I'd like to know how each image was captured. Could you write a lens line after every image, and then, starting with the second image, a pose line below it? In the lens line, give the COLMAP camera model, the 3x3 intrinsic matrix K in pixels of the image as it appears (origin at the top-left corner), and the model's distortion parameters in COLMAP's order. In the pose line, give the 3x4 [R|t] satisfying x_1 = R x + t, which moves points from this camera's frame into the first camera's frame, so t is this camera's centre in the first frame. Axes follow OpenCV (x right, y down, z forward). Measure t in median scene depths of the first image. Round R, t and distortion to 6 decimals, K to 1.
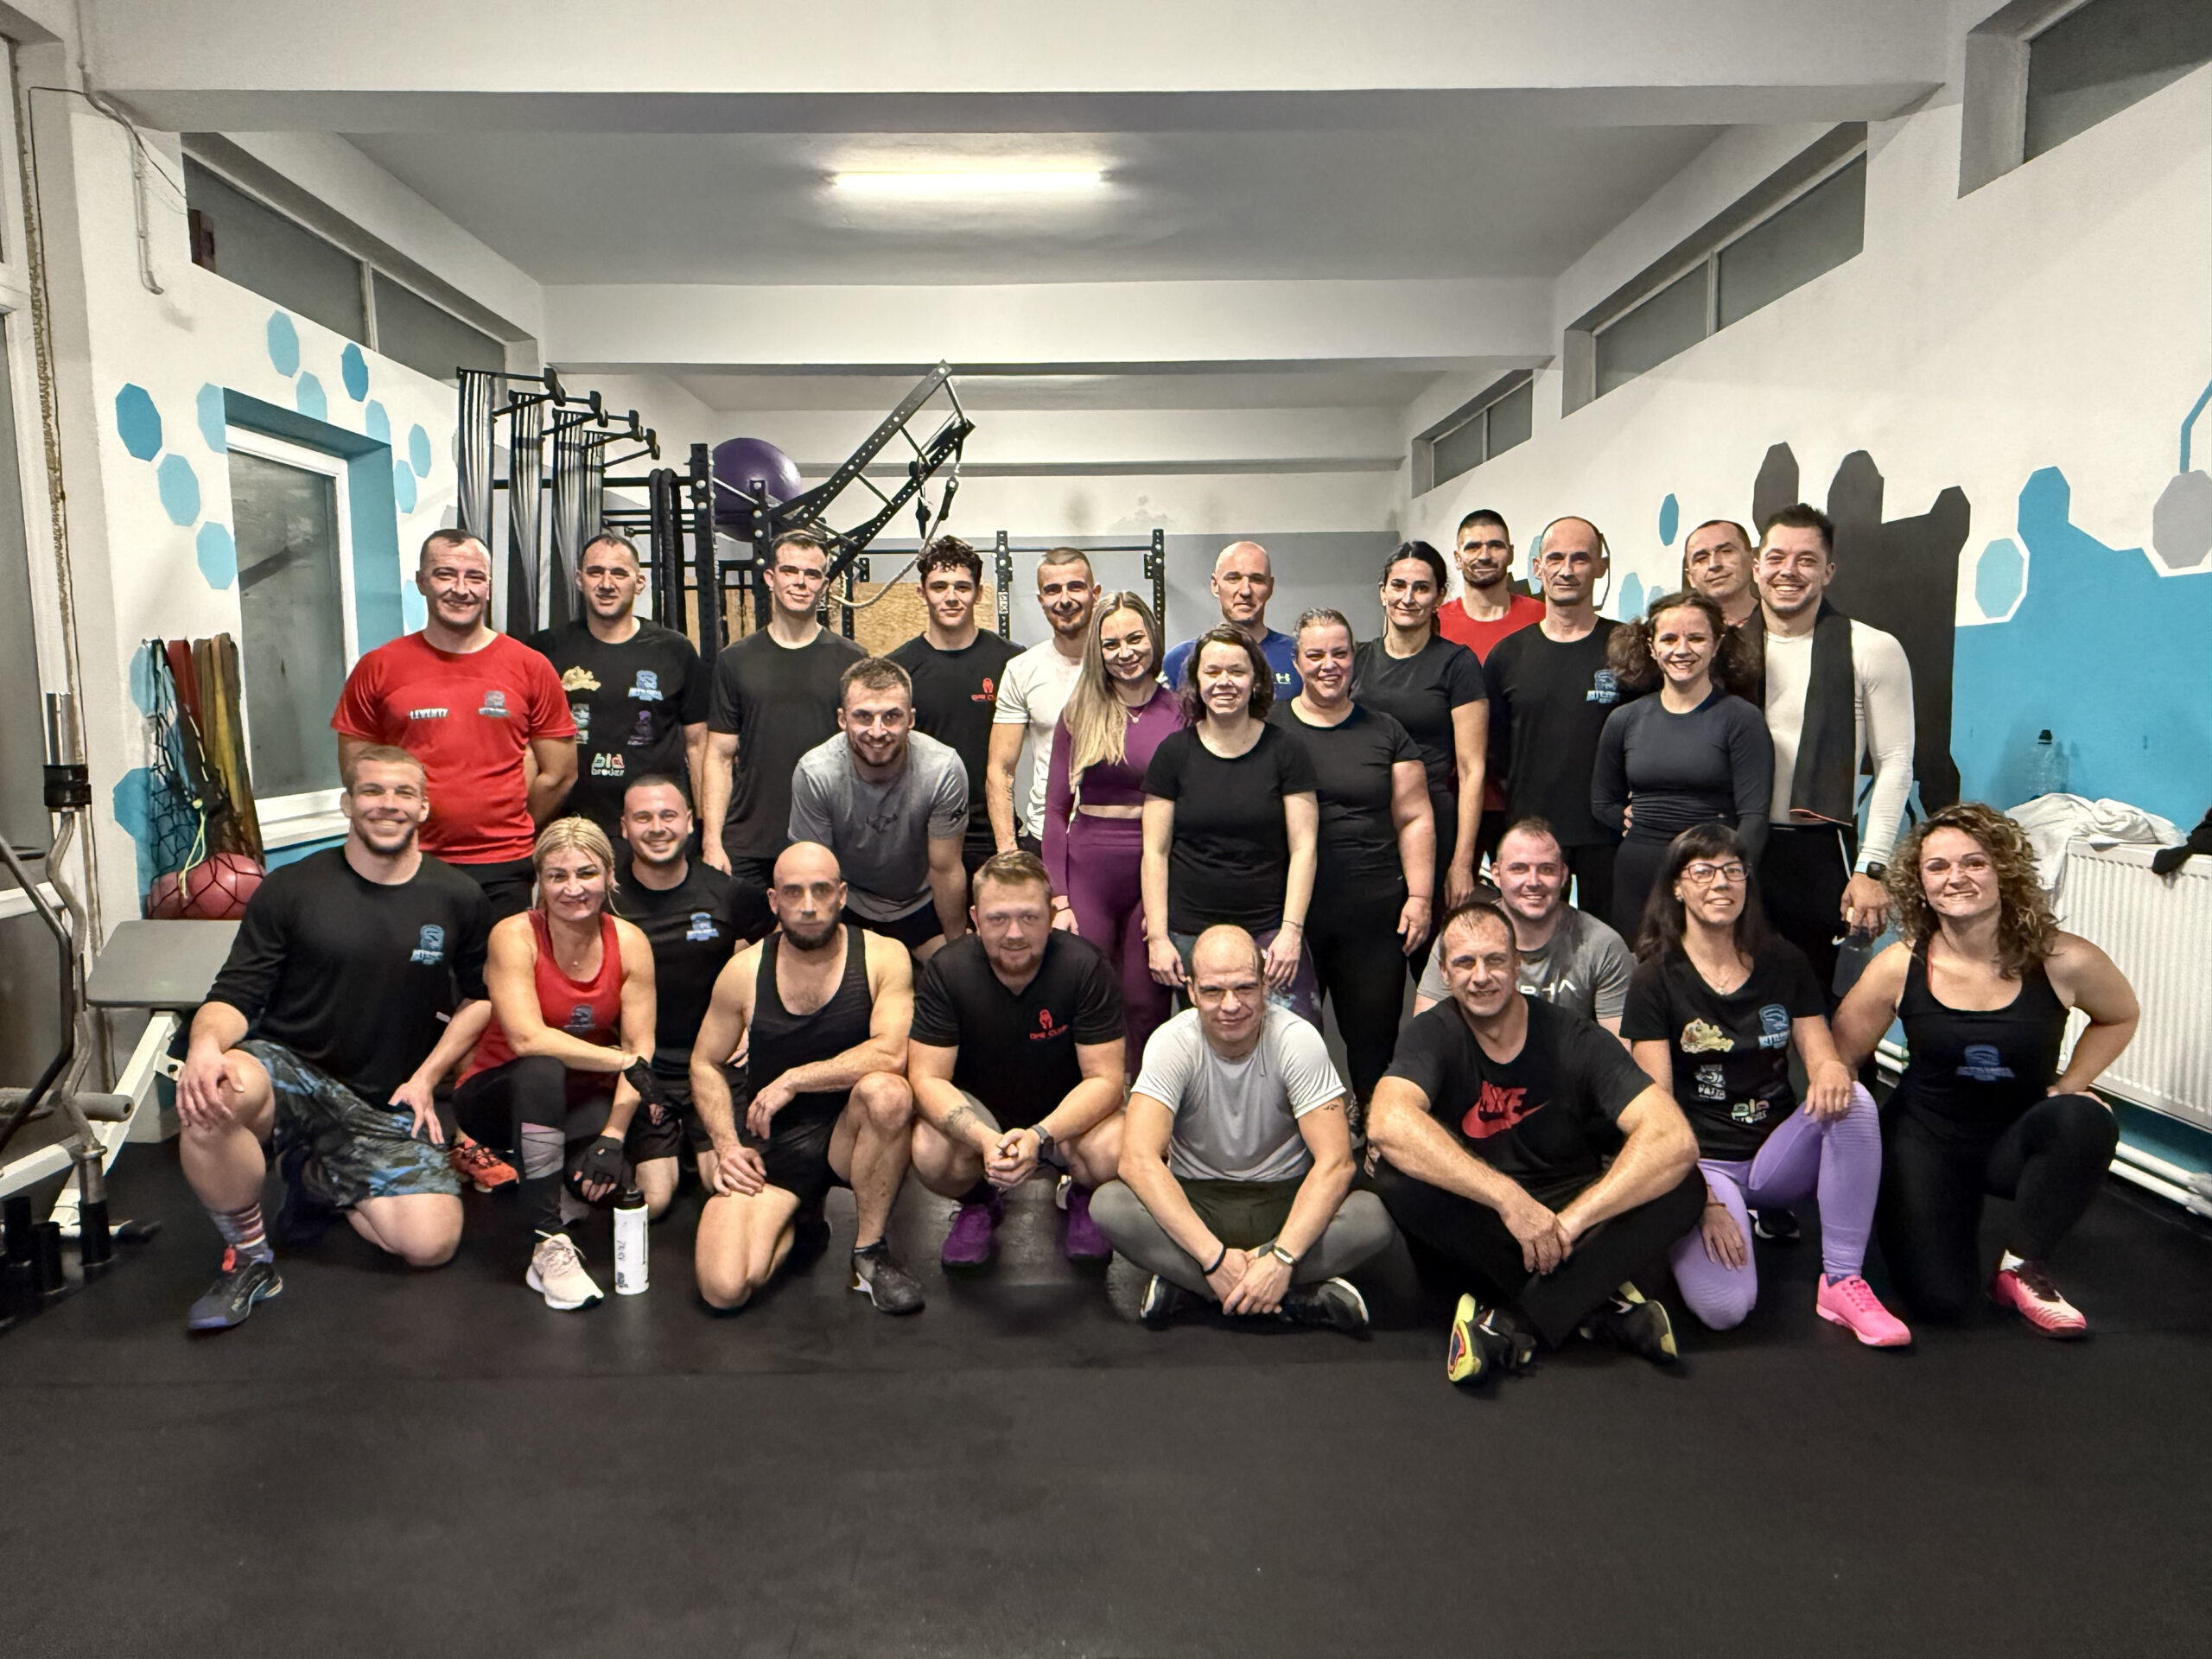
lens RADIAL K [[1482.7, 0, 1099.4], [0, 1482.7, 837.0], [0, 0, 1]] dist [0.000843, 0.000269]
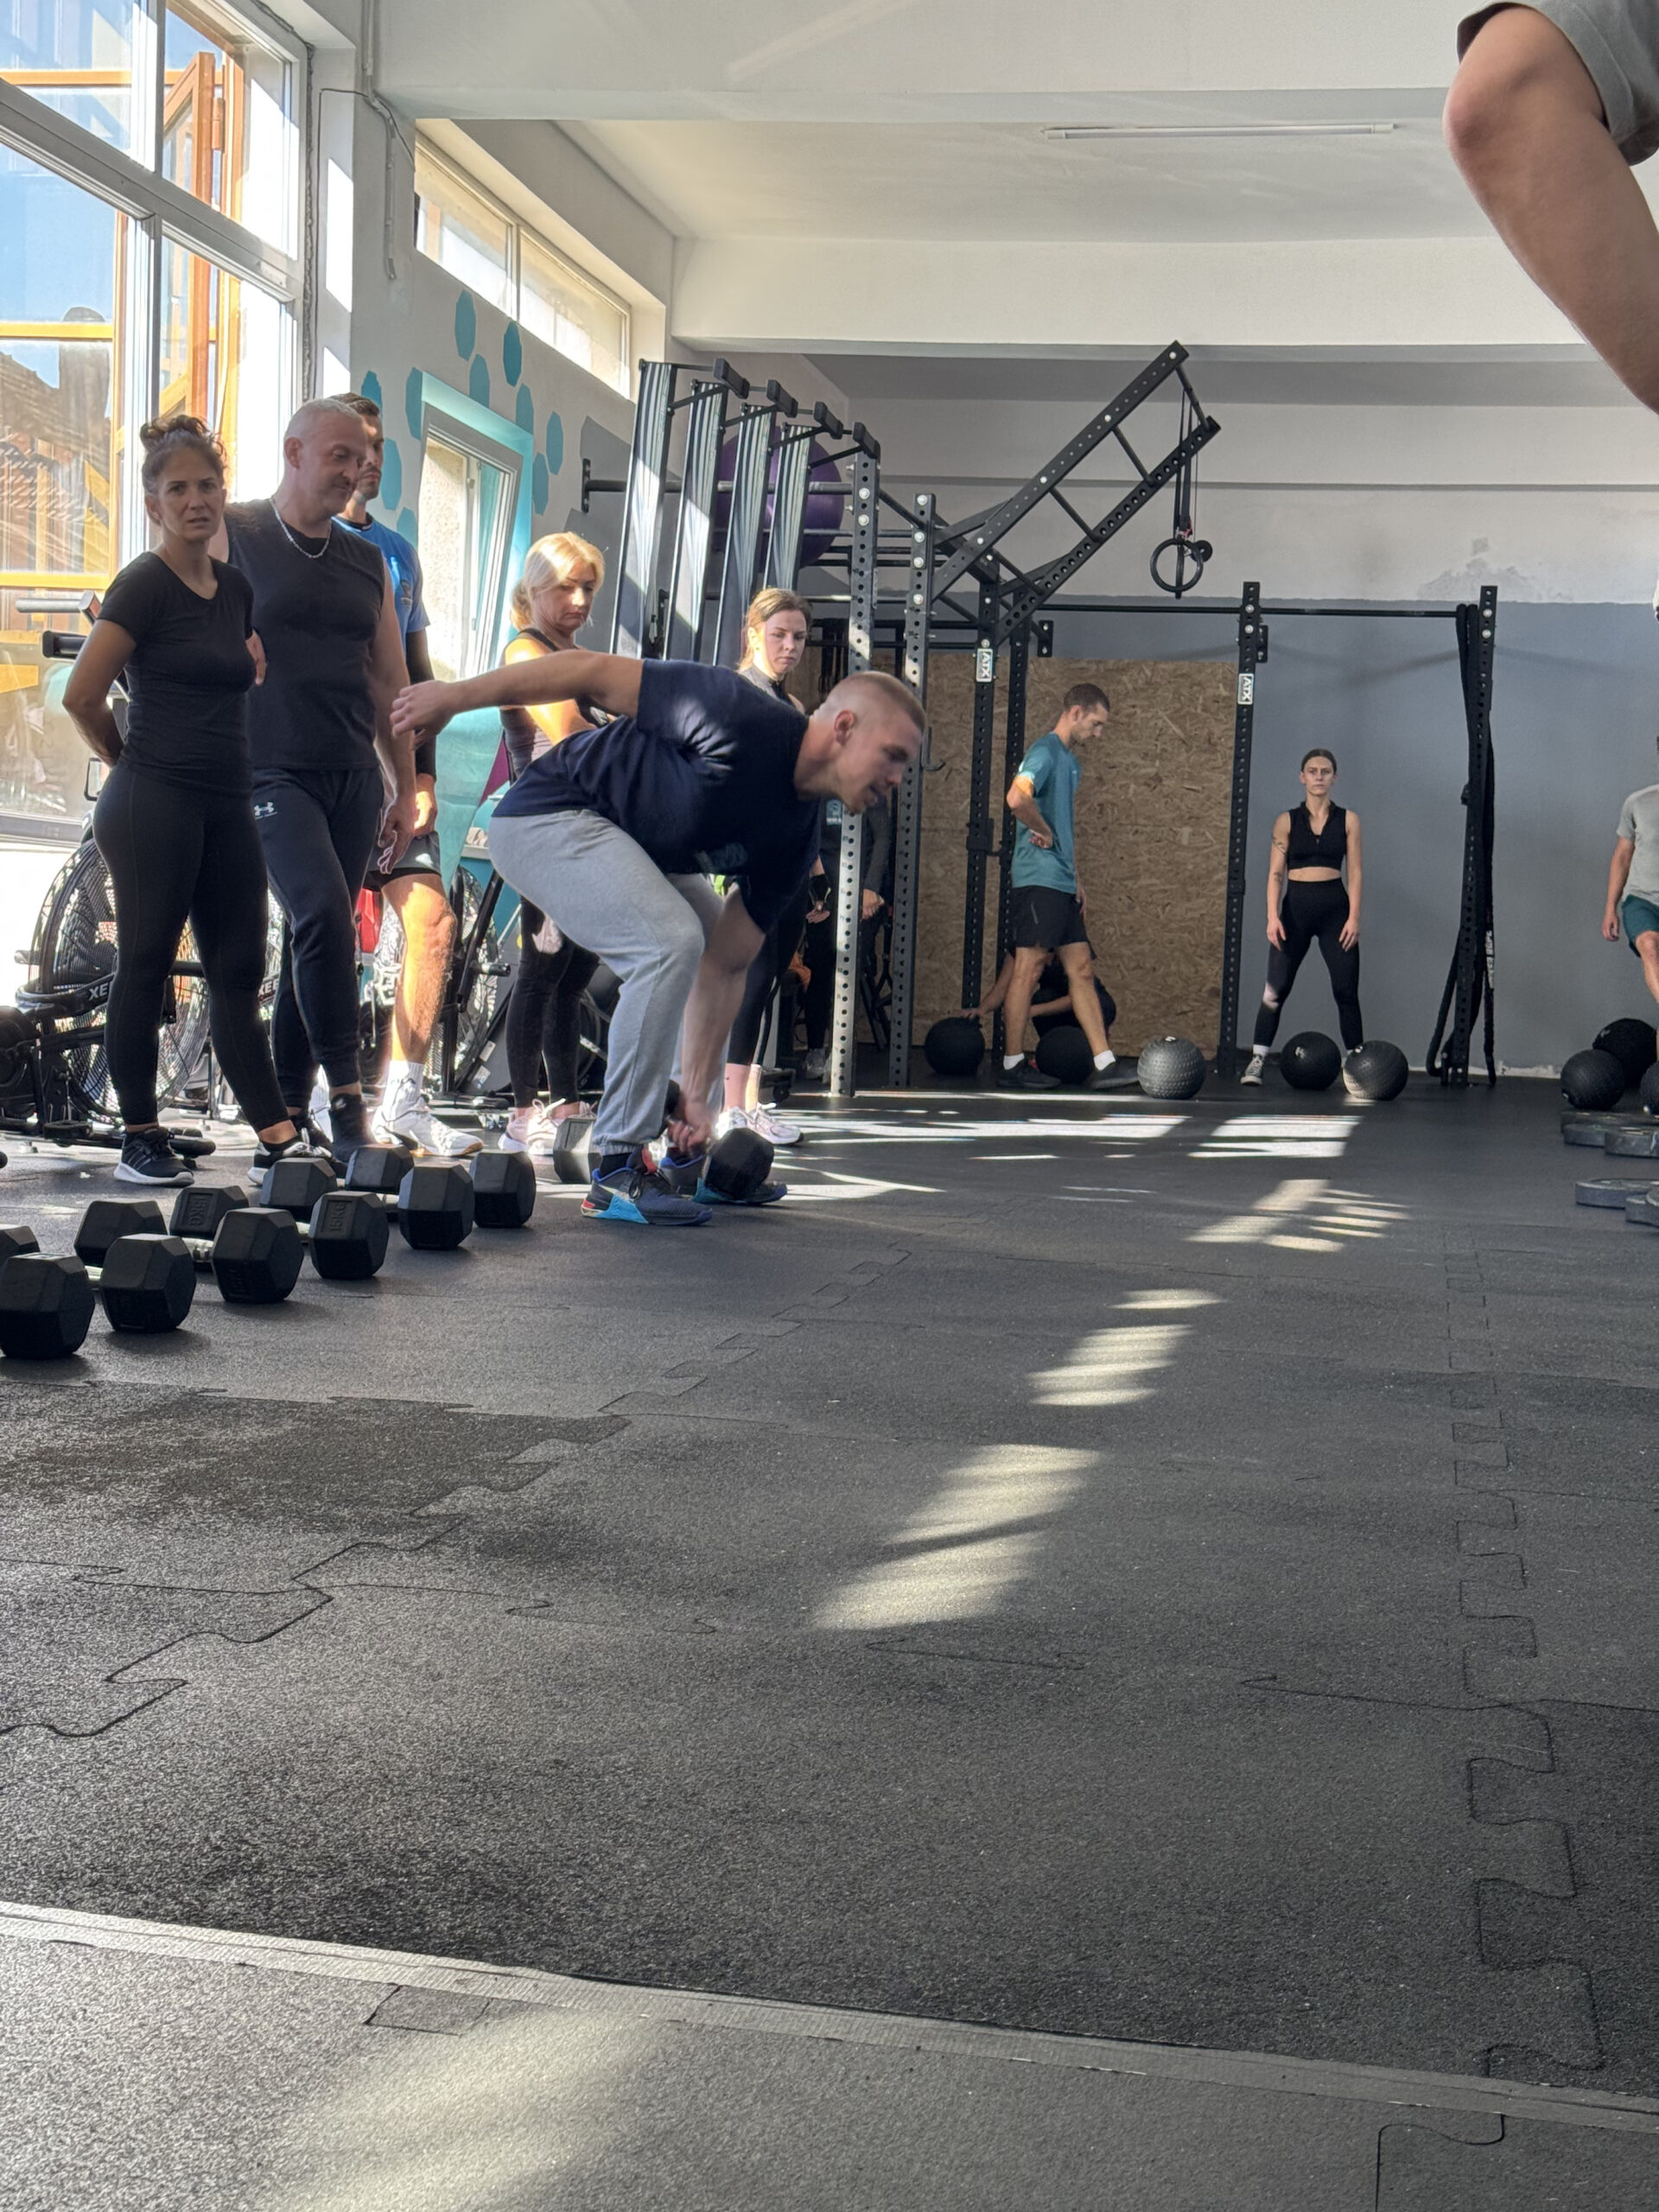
lens RADIAL K [[3056.0, 0, 827.5], [0, 3056.0, 1104.7], [0, 0, 1]] dist [0.015206, 0.000000]
pose [[0.978997, 0.060386, -0.194725, 0.040454], [-0.070381, 0.996513, -0.044820, 0.139538], [0.191339, 0.057584, 0.979833, -0.504517]]
